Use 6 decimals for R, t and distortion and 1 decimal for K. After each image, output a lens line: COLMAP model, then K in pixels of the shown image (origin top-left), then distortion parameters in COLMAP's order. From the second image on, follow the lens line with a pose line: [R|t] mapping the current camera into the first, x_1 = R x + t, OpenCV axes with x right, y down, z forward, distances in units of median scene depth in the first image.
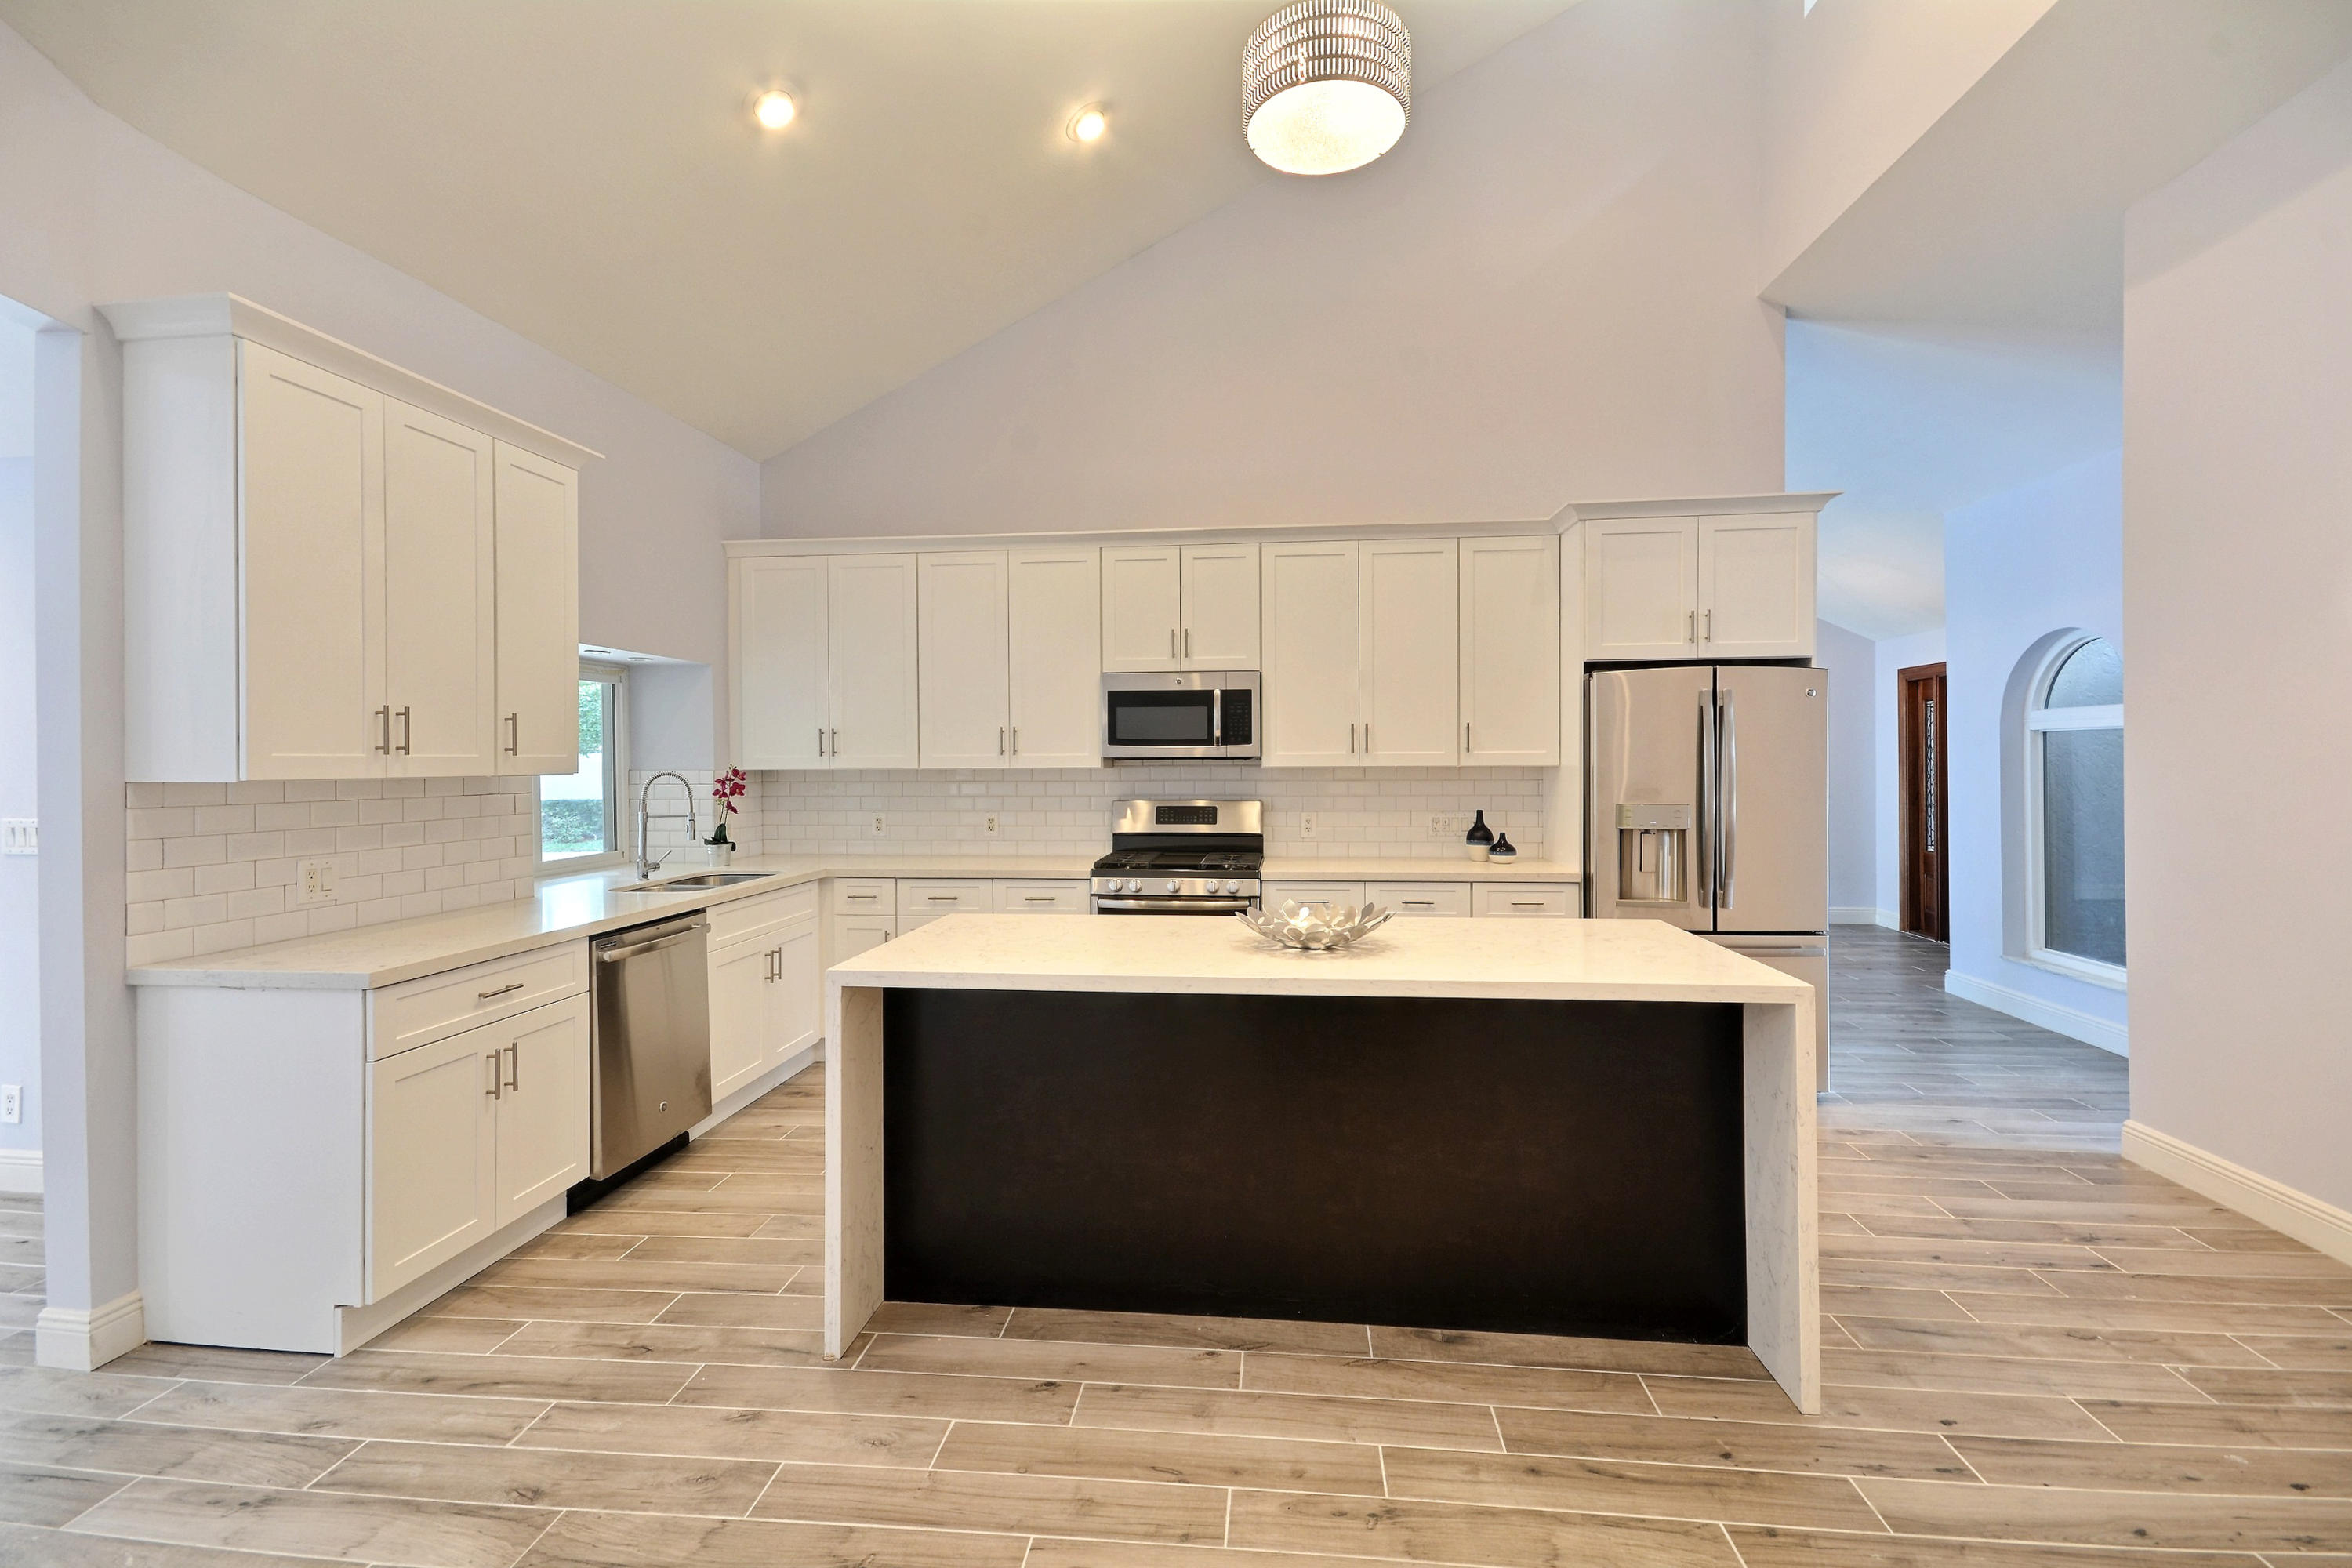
lens RADIAL K [[1023.2, 0, 1180.1], [0, 1023.2, 767.3], [0, 0, 1]] dist [0.013971, -0.000292]
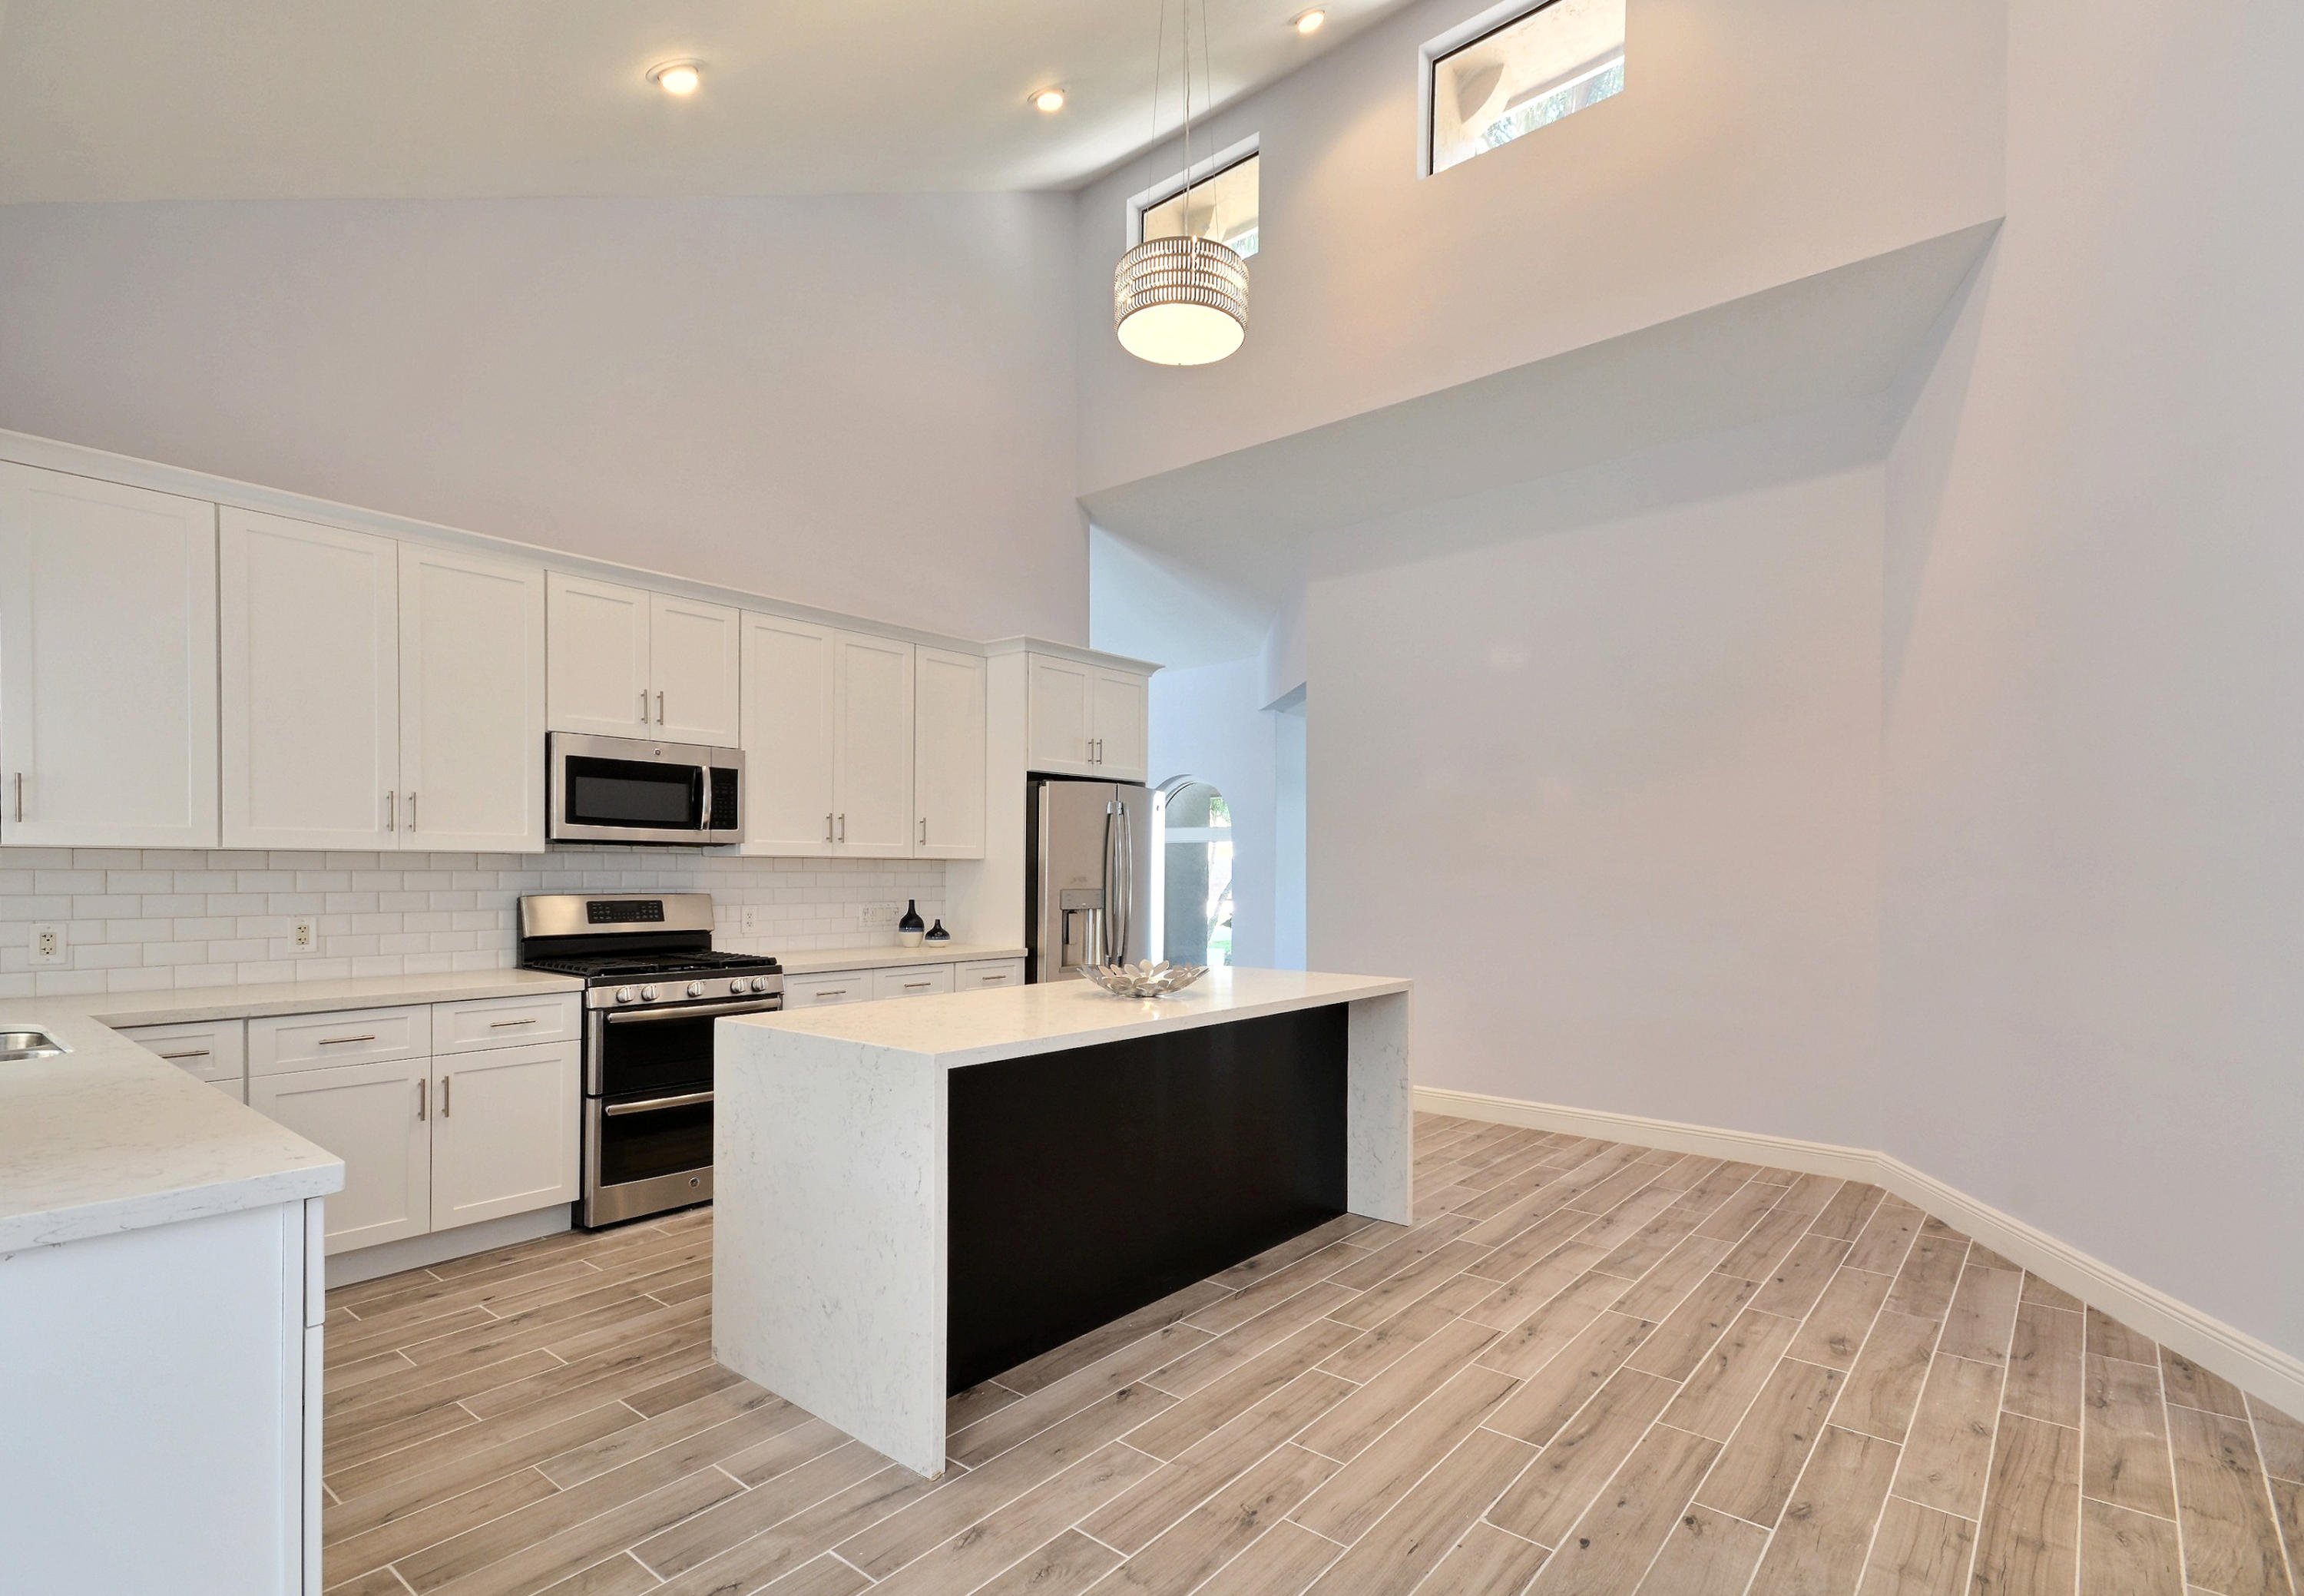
lens RADIAL K [[1100.0, 0, 1152.9], [0, 1100.0, 883.5], [0, 0, 1]] dist [0.026396, 0.000009]
pose [[0.559855, -0.000930, 0.828590, -0.538191], [-0.003548, 0.999988, 0.003519, 0.020375], [-0.828583, -0.004910, 0.559845, 0.147079]]
